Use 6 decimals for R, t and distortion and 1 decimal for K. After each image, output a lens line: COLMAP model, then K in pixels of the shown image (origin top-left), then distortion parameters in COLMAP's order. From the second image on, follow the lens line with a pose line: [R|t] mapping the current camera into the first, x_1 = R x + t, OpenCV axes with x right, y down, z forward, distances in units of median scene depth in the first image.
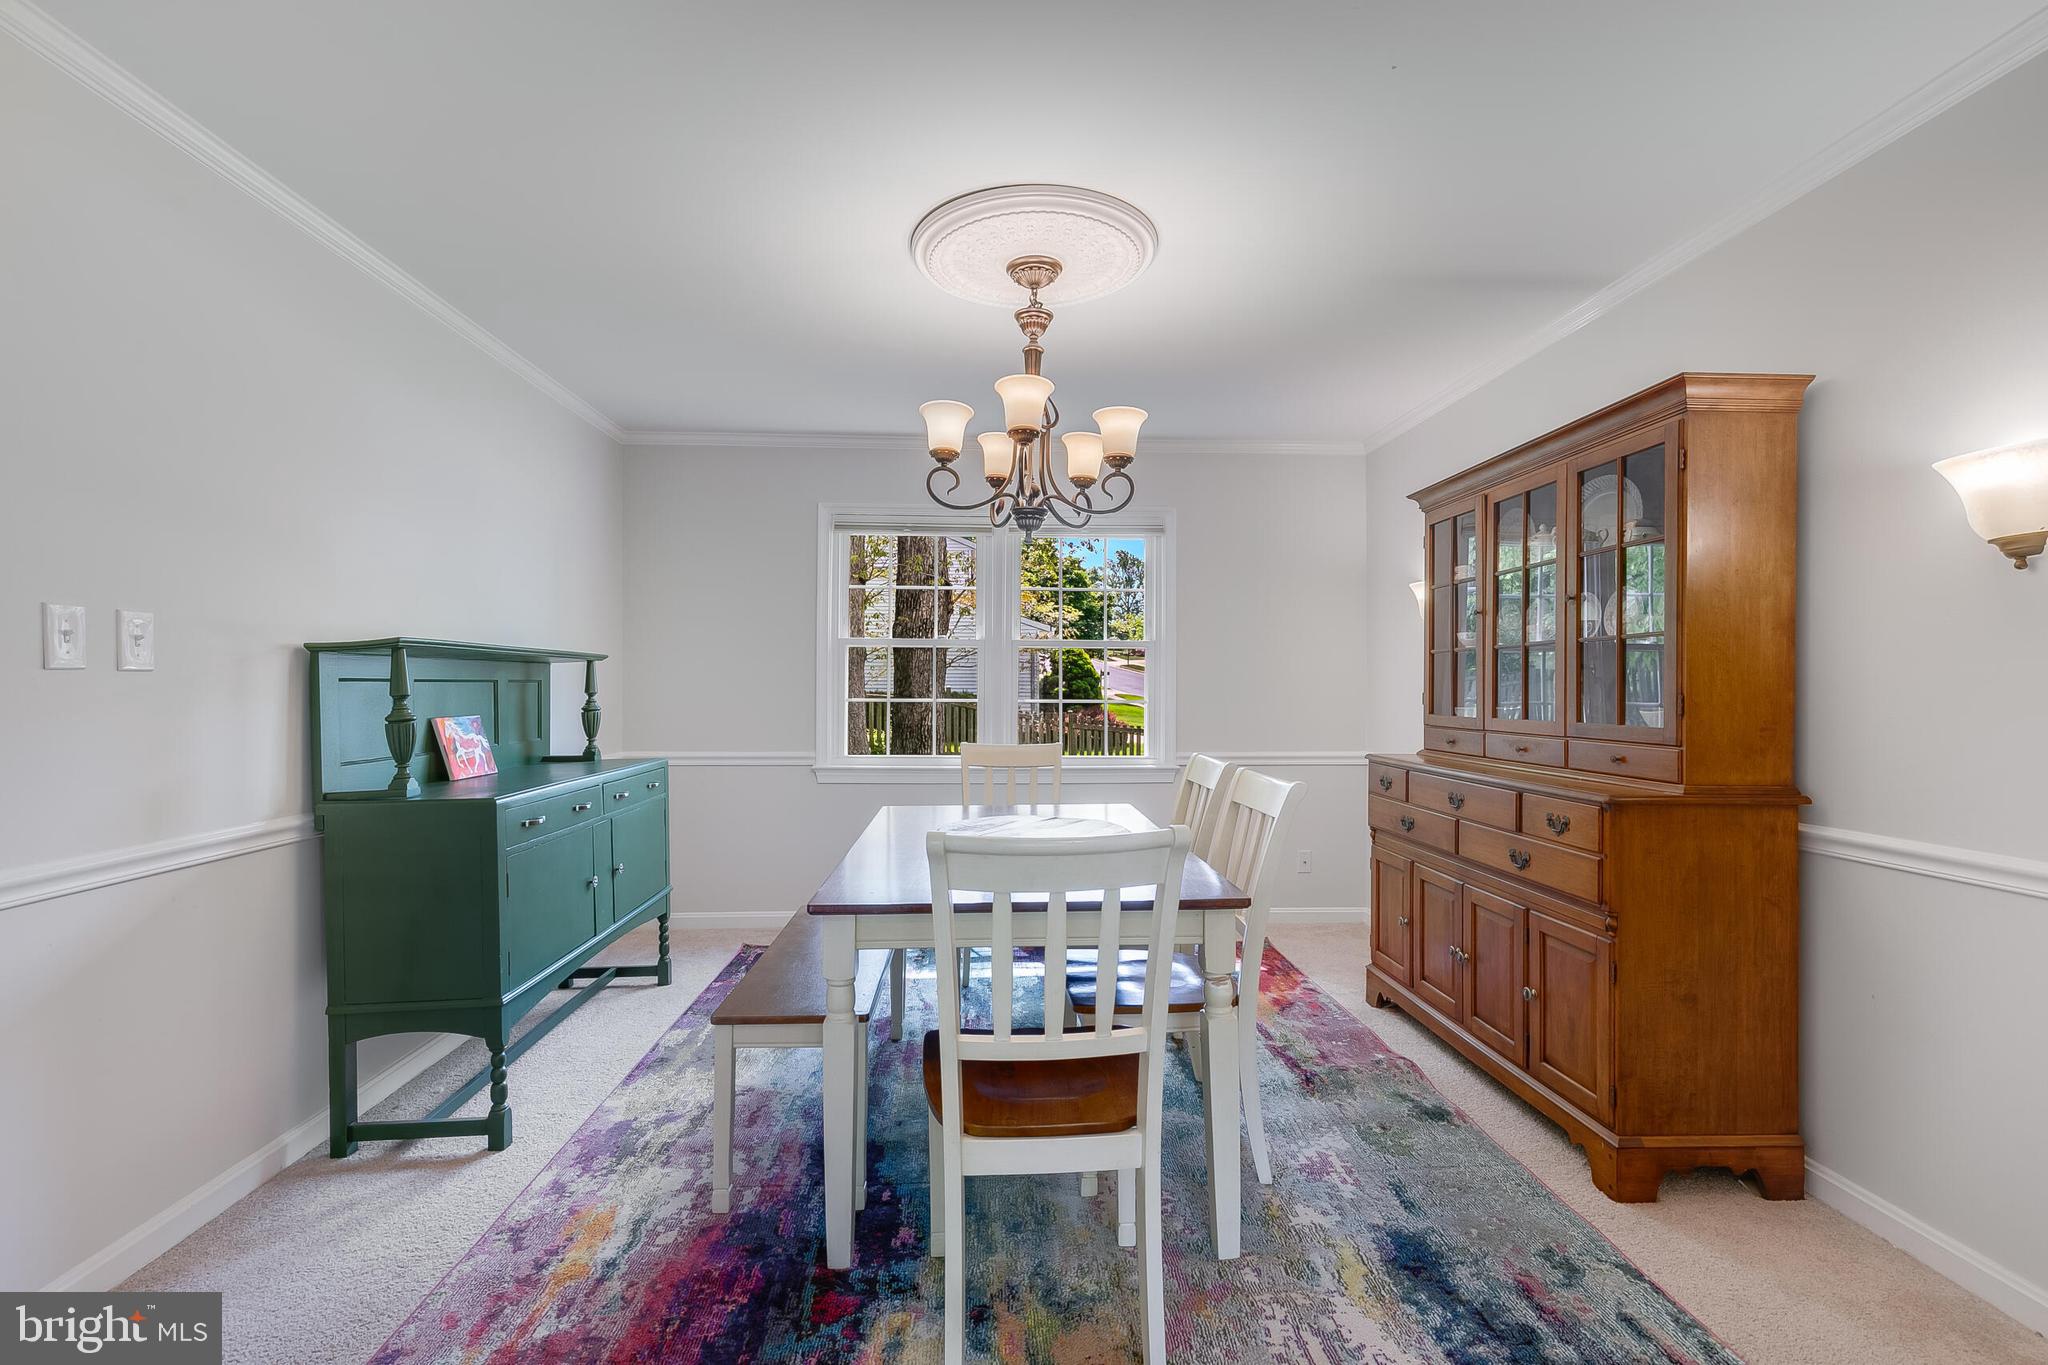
lens RADIAL K [[924.1, 0, 1017.0], [0, 924.1, 685.0], [0, 0, 1]] dist [0.004897, -0.001913]
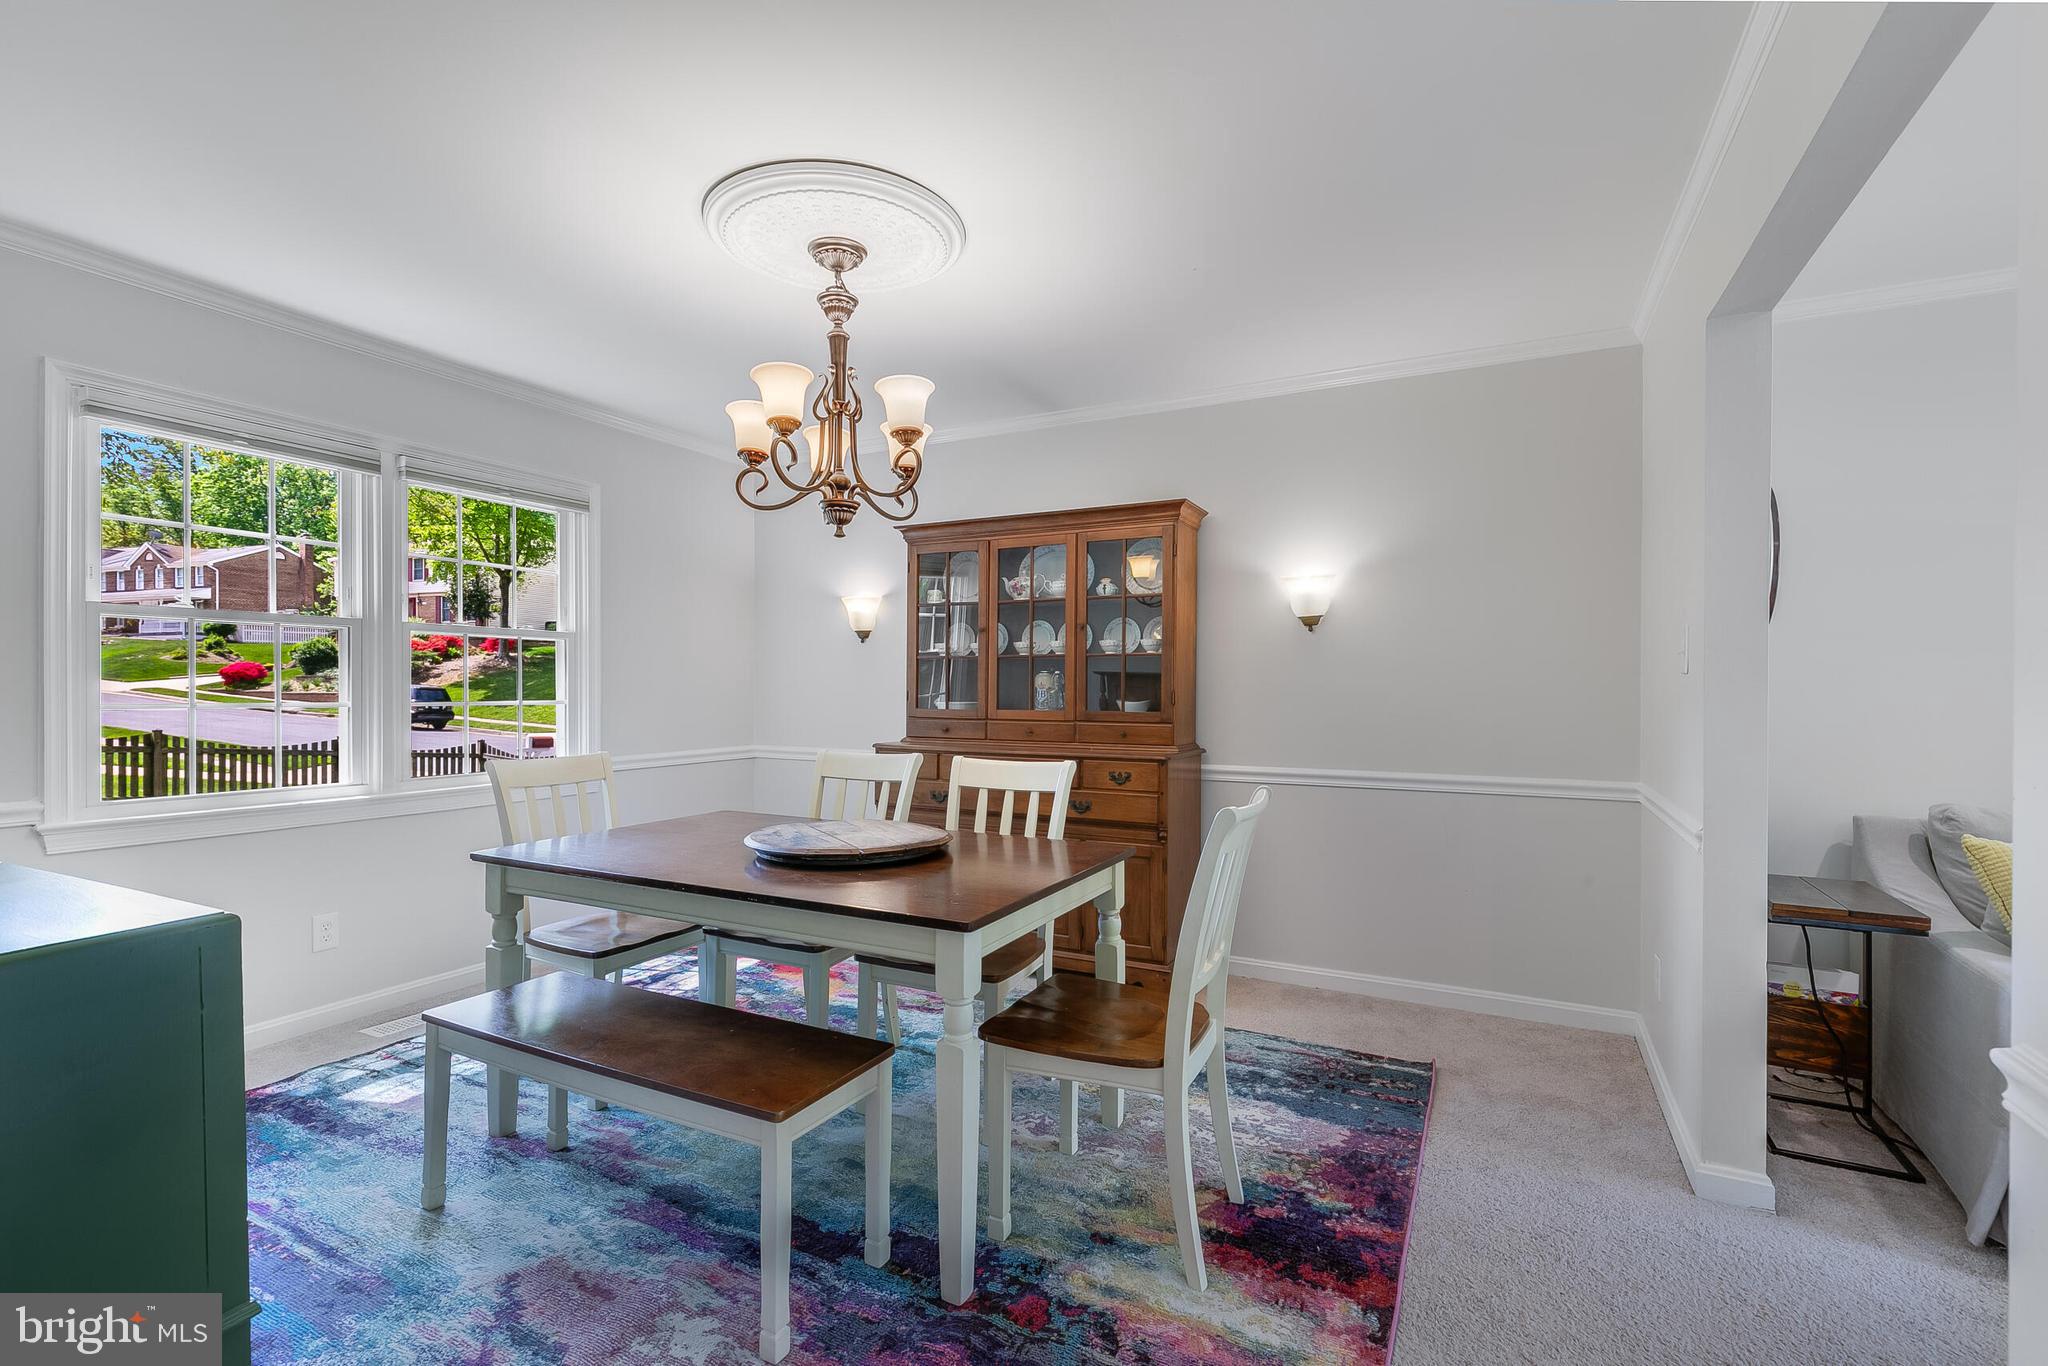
lens RADIAL K [[924.1, 0, 1023.1], [0, 924.1, 687.8], [0, 0, 1]] dist [0.004897, -0.001913]
pose [[0.495958, -0.001536, 0.868345, -0.758577], [-0.005325, 0.999974, 0.004810, -0.002744], [-0.868330, -0.007010, 0.495937, 0.369347]]
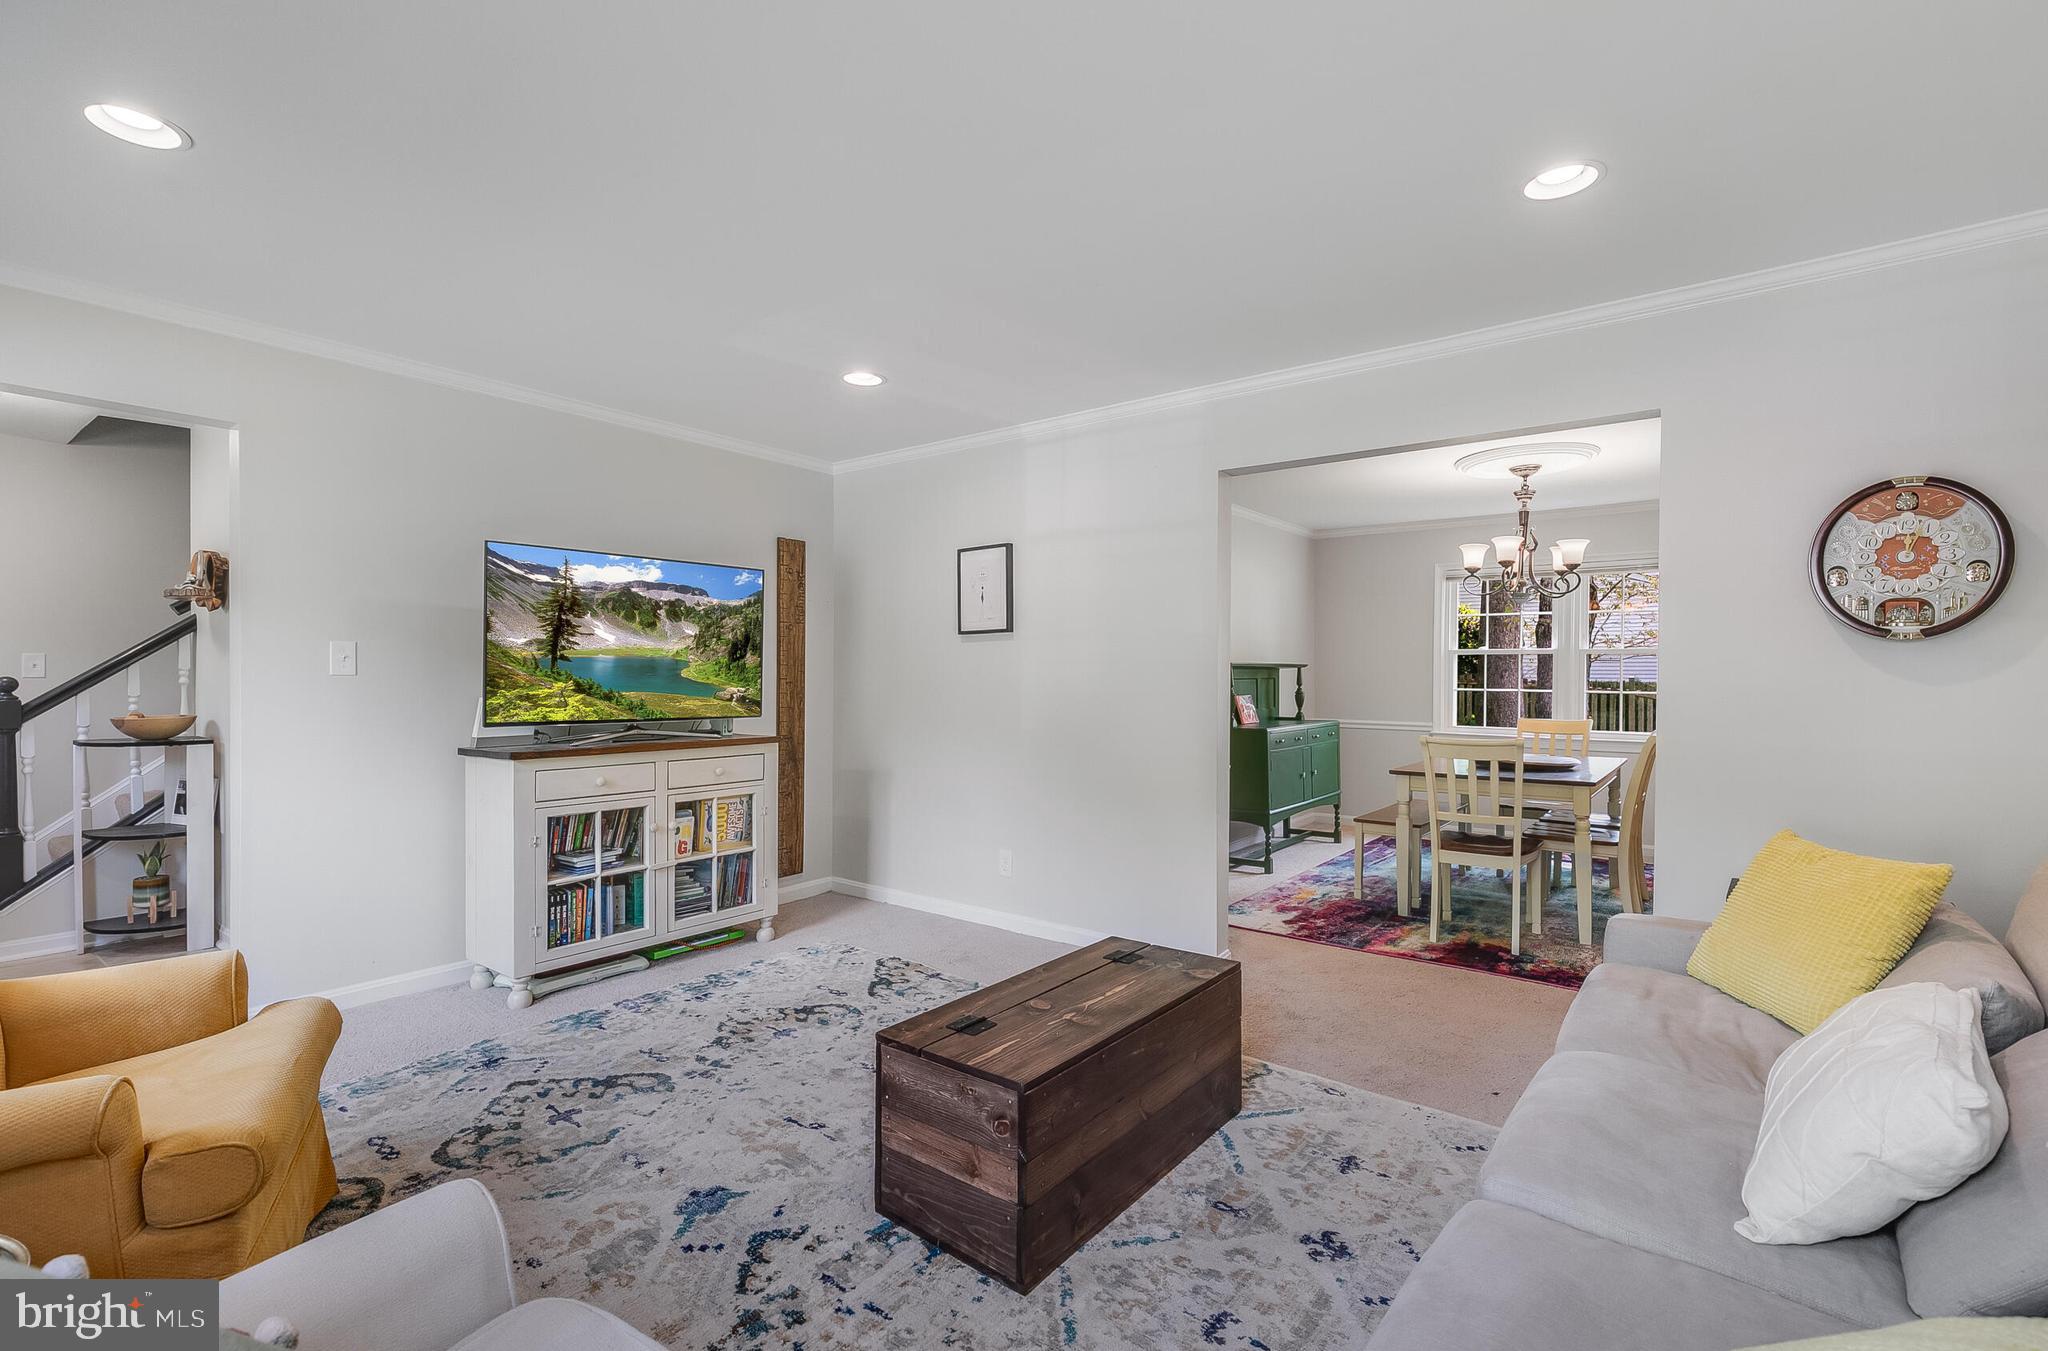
lens RADIAL K [[920.6, 0, 1019.7], [0, 920.6, 683.2], [0, 0, 1]] dist [0.006111, -0.000132]
pose [[0.762314, 0.005866, -0.647181, 0.484034], [0.002589, 0.999923, 0.012113, -0.027245], [0.647202, -0.010909, 0.762240, -1.210312]]
